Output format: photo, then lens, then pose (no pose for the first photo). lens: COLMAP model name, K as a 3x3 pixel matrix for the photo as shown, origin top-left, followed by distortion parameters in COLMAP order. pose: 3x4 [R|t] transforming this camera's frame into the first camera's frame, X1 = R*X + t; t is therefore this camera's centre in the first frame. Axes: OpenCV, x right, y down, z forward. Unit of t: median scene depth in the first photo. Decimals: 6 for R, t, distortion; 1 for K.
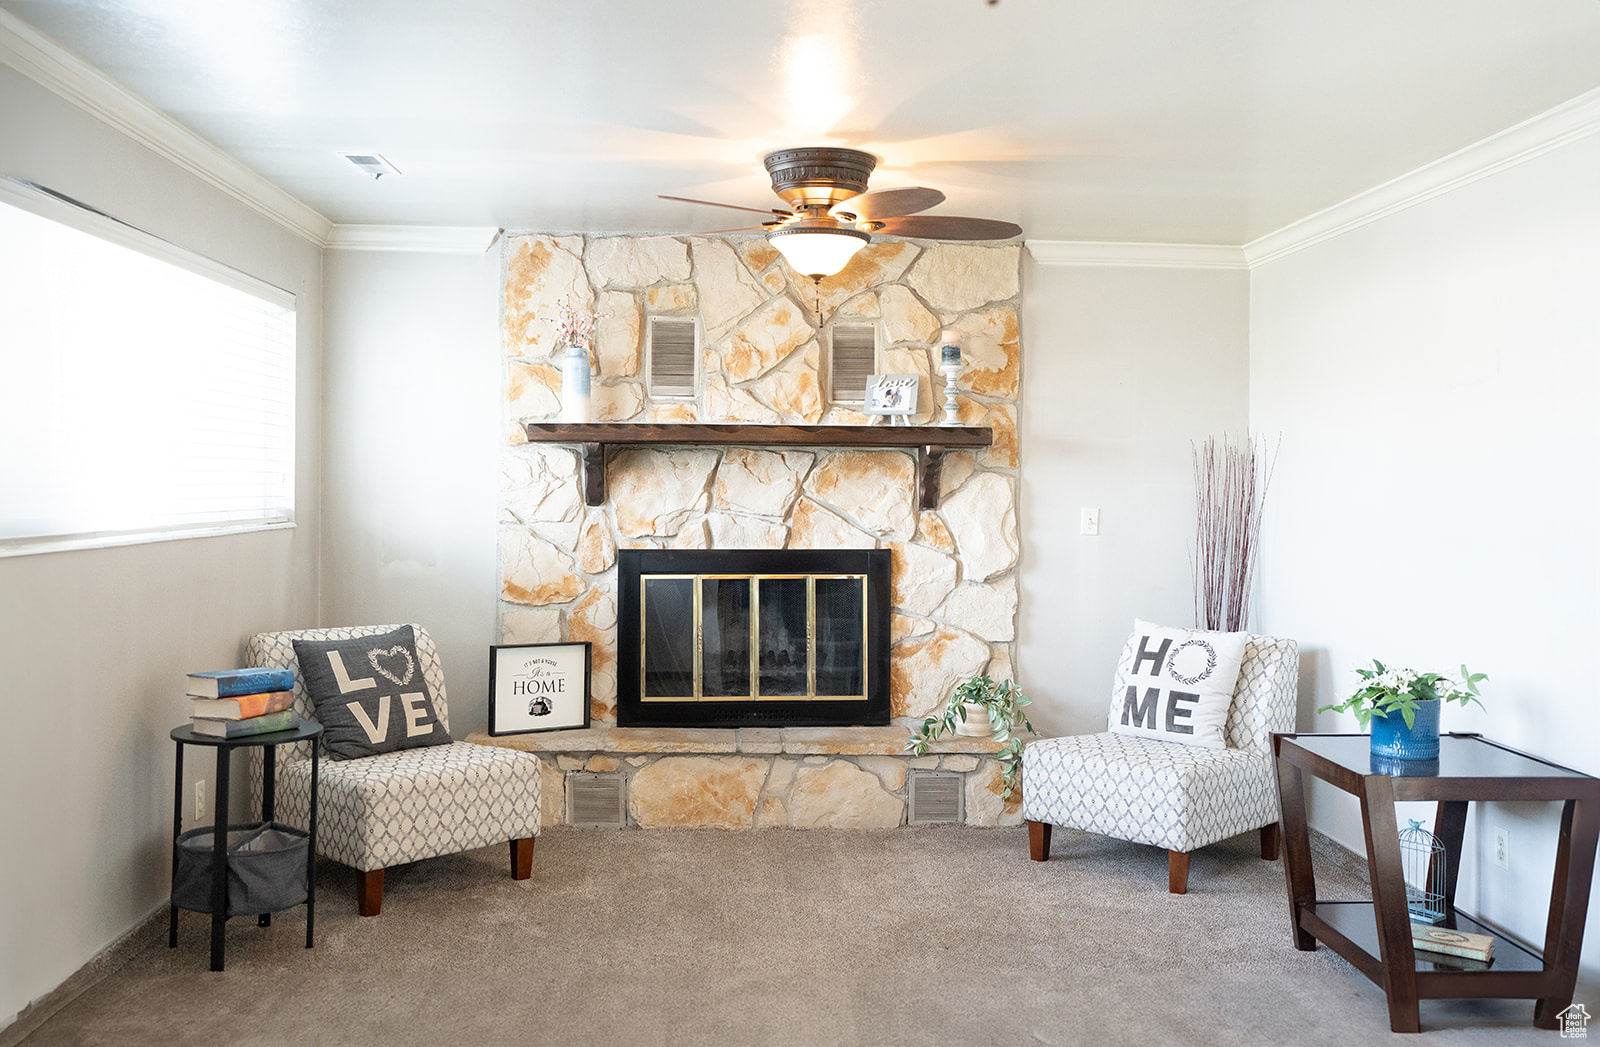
lens RADIAL K [[1639.2, 0, 800.3], [0, 1639.2, 517.6], [0, 0, 1]] dist [-0.029218, 0.000000]
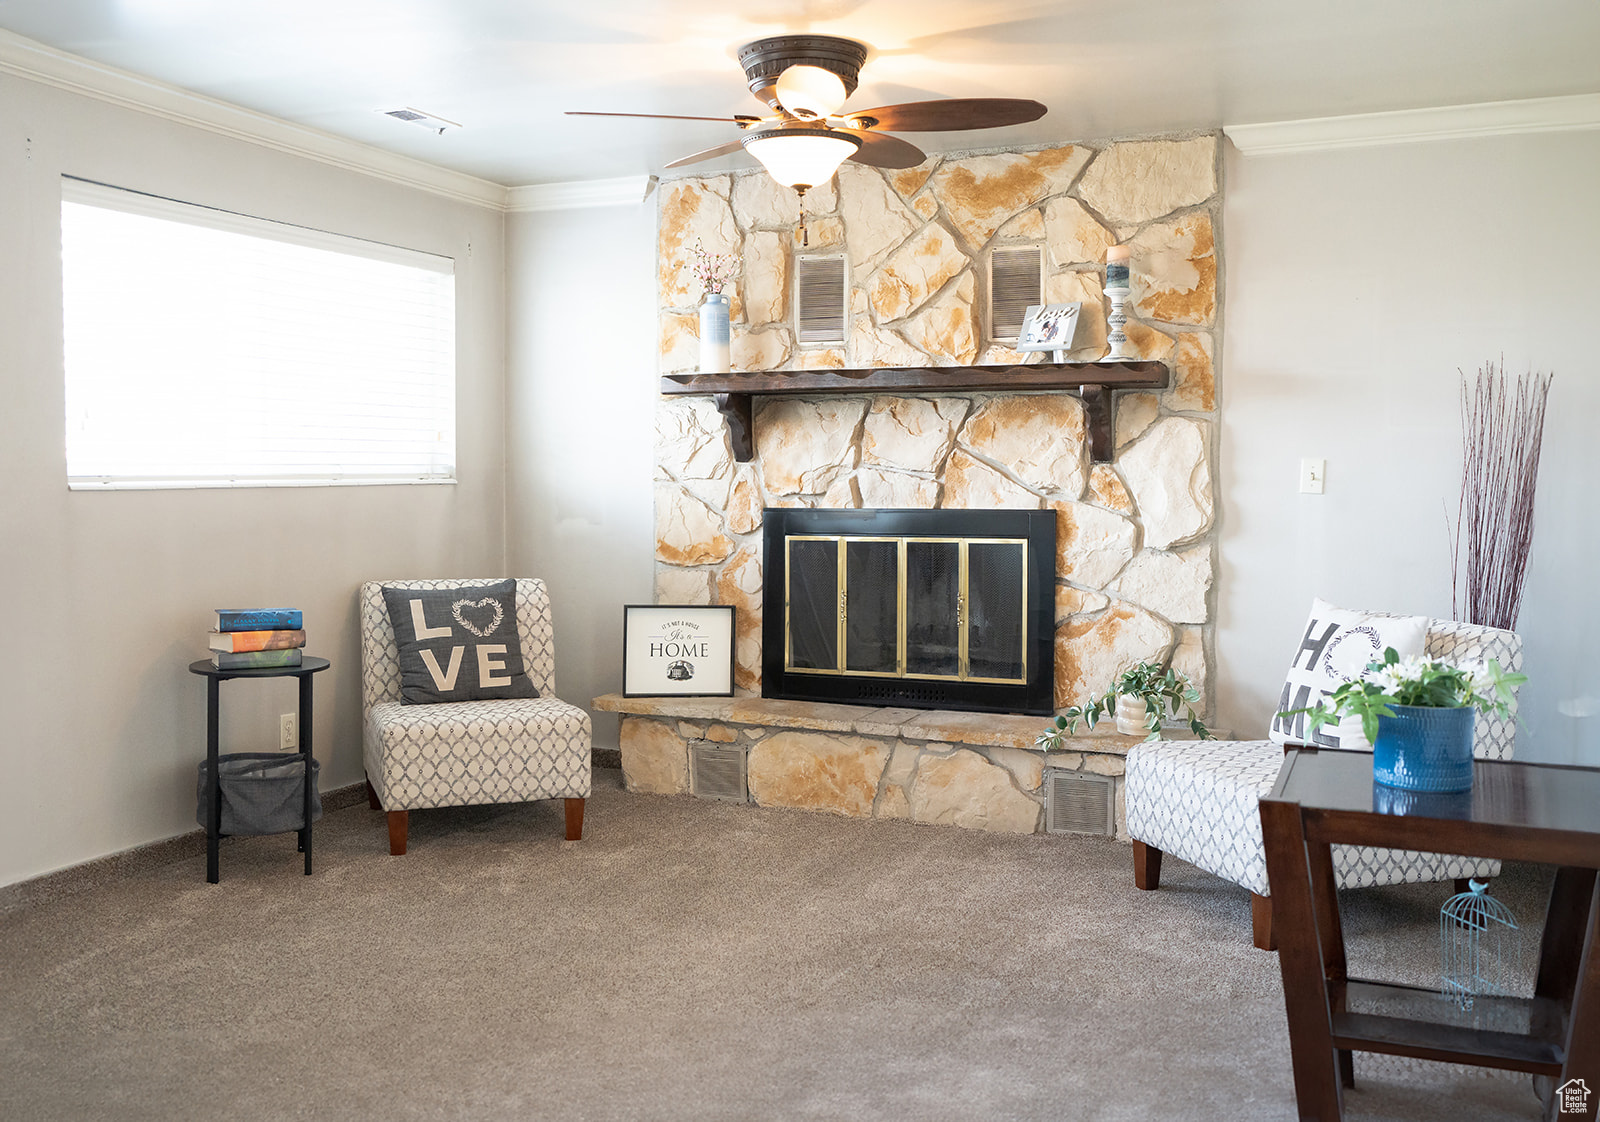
lens RADIAL K [[1645.2, 0, 800.3], [0, 1645.2, 565.8], [0, 0, 1]] dist [-0.045055, 0.000000]
pose [[0.858308, 0.019585, -0.512760, 0.390167], [-0.005923, 0.999583, 0.028266, 0.025699], [0.513100, -0.021224, 0.858066, 0.204532]]
